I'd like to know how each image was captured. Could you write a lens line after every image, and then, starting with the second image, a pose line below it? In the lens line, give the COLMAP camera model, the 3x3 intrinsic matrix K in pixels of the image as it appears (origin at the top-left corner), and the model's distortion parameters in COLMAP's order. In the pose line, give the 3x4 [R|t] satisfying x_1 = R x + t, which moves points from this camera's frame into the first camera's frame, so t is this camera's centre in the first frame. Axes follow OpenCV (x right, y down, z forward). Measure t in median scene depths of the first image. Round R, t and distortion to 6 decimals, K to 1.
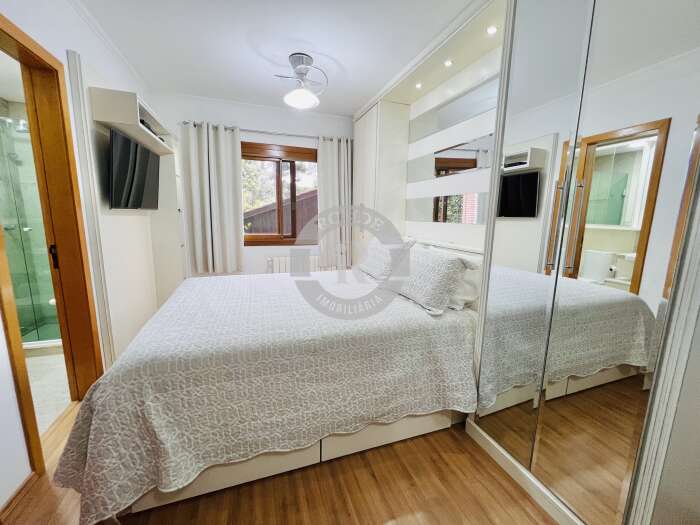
lens RADIAL K [[278.5, 0, 350.0], [0, 278.5, 262.5], [0, 0, 1]] dist [0.001571, 0.000228]
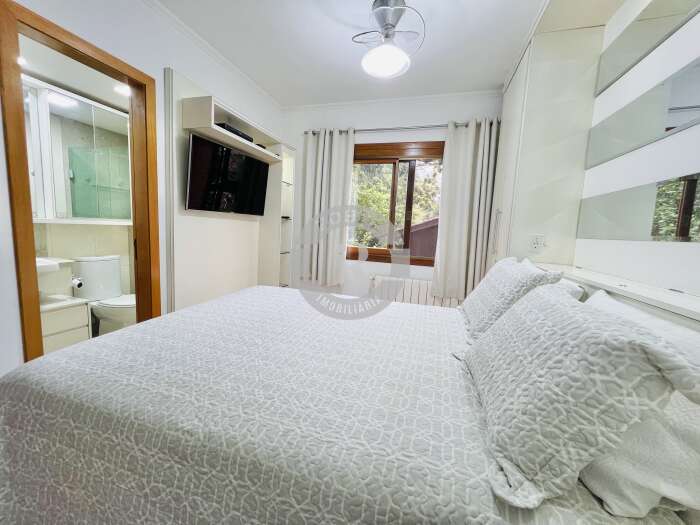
lens RADIAL K [[278.3, 0, 350.0], [0, 278.3, 262.5], [0, 0, 1]] dist [0.000115, -0.000011]
pose [[0.806488, 0.095073, -0.583557, 0.168598], [-0.135894, 0.990370, -0.026458, -0.029206], [0.575422, 0.100639, 0.811641, 0.311950]]
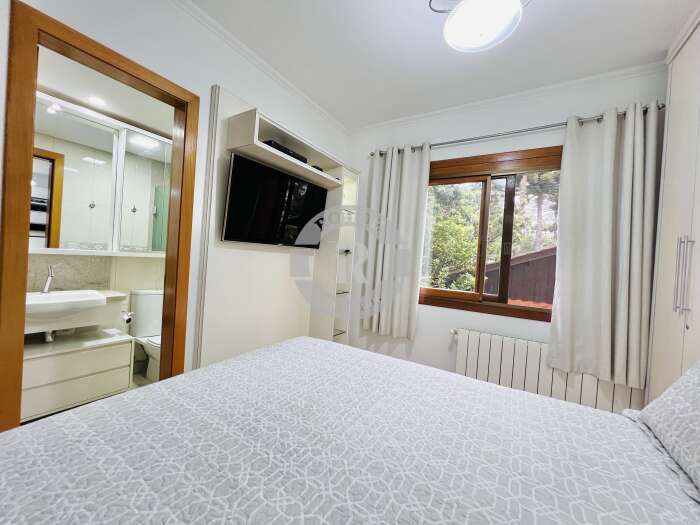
lens RADIAL K [[279.6, 0, 350.0], [0, 279.6, 262.5], [0, 0, 1]] dist [-0.003052, 0.000375]
pose [[0.628538, 0.031113, -0.777156, 0.057446], [-0.180091, 0.977867, -0.106503, -0.061009], [0.756642, 0.206899, 0.620230, 0.460798]]
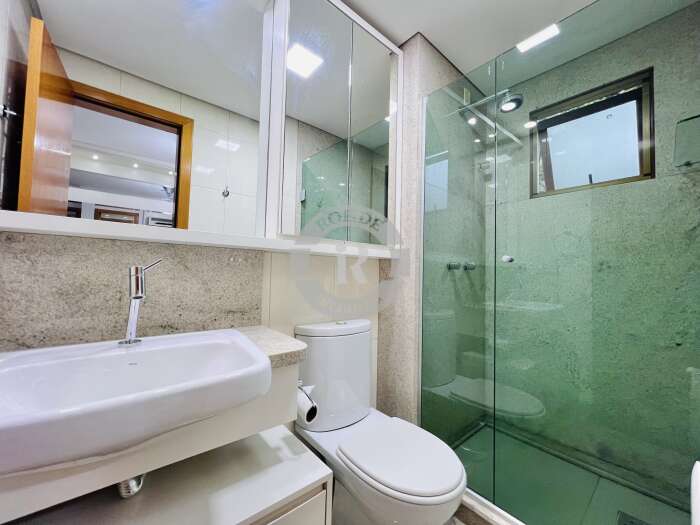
lens RADIAL K [[279.6, 0, 350.0], [0, 279.6, 262.5], [0, 0, 1]] dist [-0.003052, 0.000375]
pose [[0.351280, -0.053436, -0.934744, -0.573706], [-0.166354, 0.978923, -0.118478, -0.005073], [0.921373, 0.197117, 0.334986, 0.423345]]
